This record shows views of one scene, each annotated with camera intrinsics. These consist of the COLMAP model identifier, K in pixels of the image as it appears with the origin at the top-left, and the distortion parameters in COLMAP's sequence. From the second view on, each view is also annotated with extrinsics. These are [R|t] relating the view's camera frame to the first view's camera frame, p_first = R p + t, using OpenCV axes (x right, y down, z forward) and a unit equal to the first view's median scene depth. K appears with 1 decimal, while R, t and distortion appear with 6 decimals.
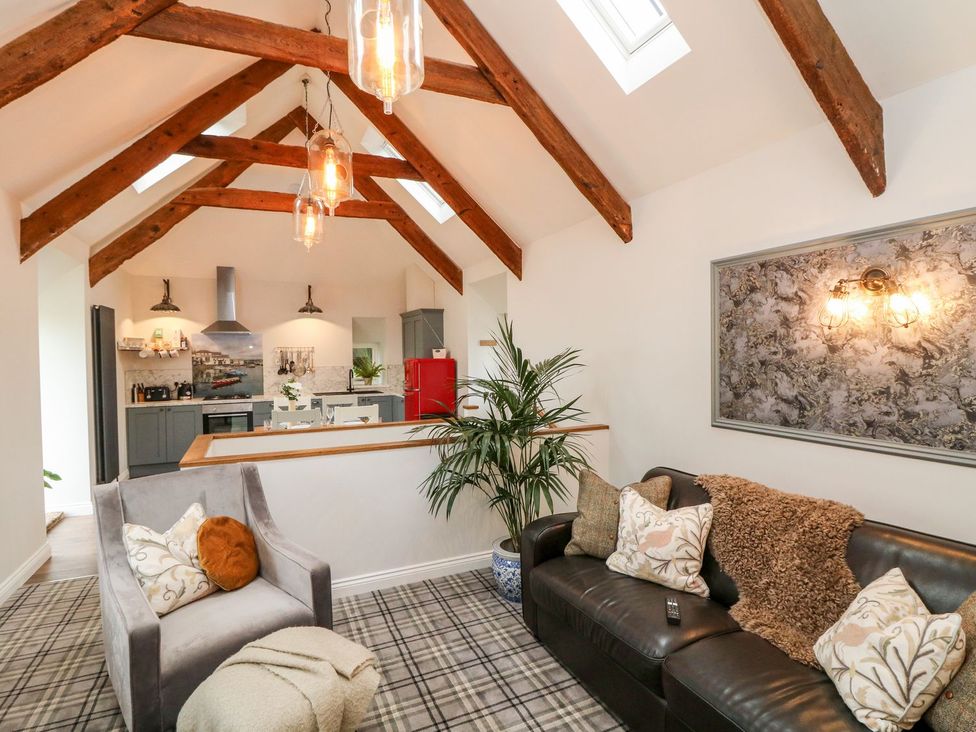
lens RADIAL K [[507.3, 0, 491.0], [0, 507.3, 362.4], [0, 0, 1]] dist [-0.000147, -0.013775]
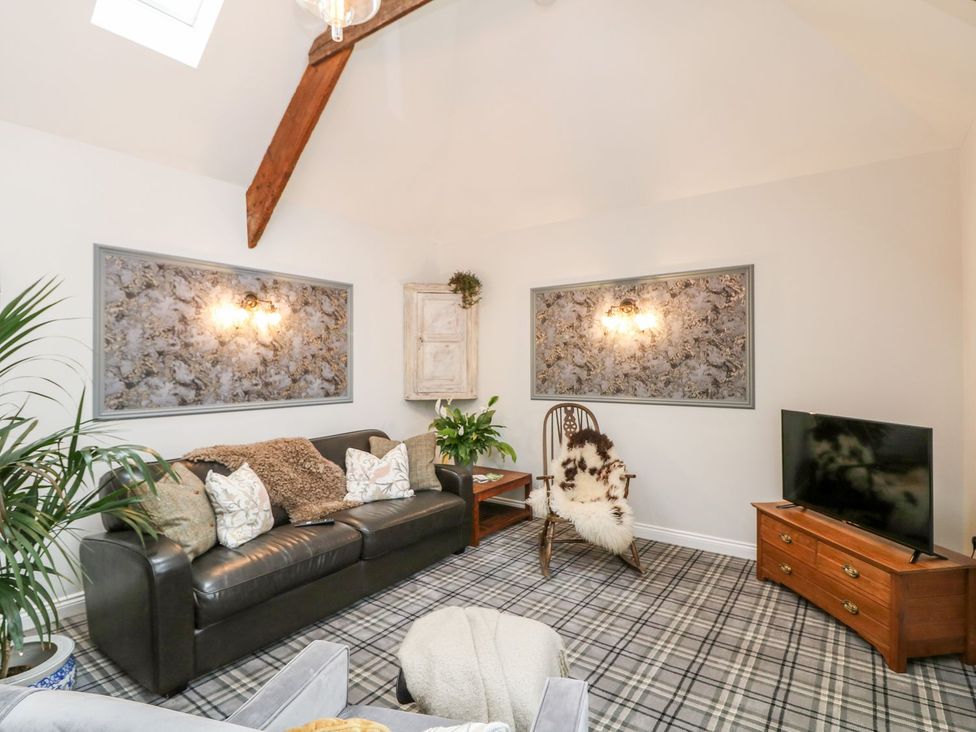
lens RADIAL K [[507.3, 0, 491.0], [0, 507.3, 362.4], [0, 0, 1]] dist [-0.000147, -0.013775]
pose [[-0.485899, 0.017672, 0.873836, -0.864678], [0.026795, 0.999627, -0.005317, 0.050618], [-0.873604, 0.020831, -0.486192, 0.976201]]
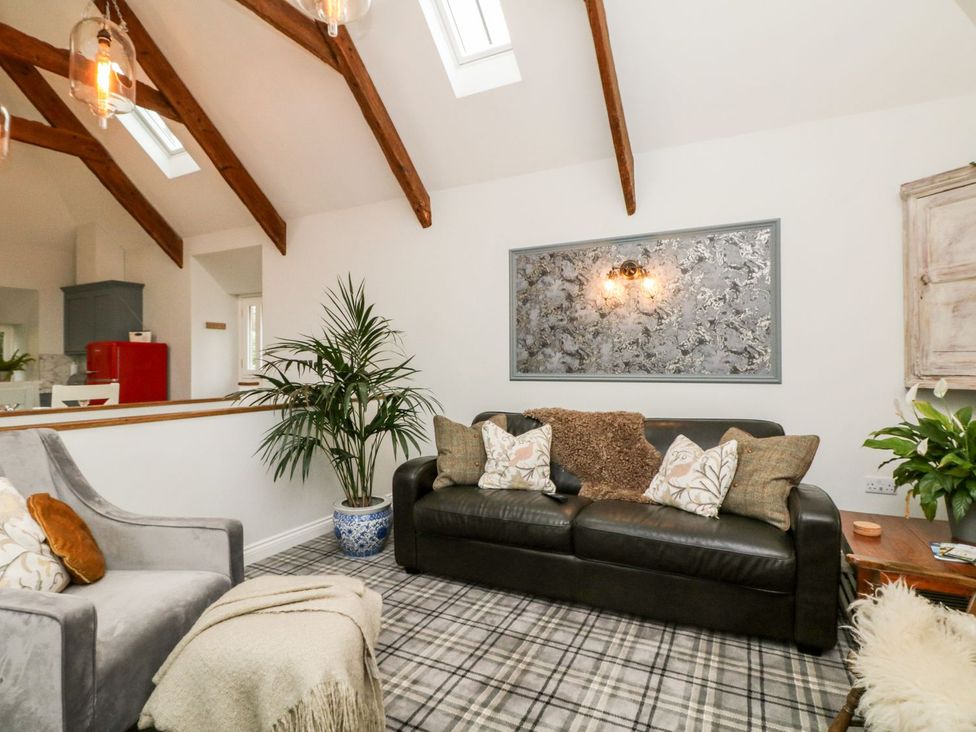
lens RADIAL K [[507.3, 0, 491.0], [0, 507.3, 362.4], [0, 0, 1]] dist [-0.000147, -0.013775]
pose [[0.785400, 0.010271, 0.618904, -0.455694], [0.008224, 0.999601, -0.027026, 0.137586], [-0.618934, 0.026316, 0.785002, 0.050483]]
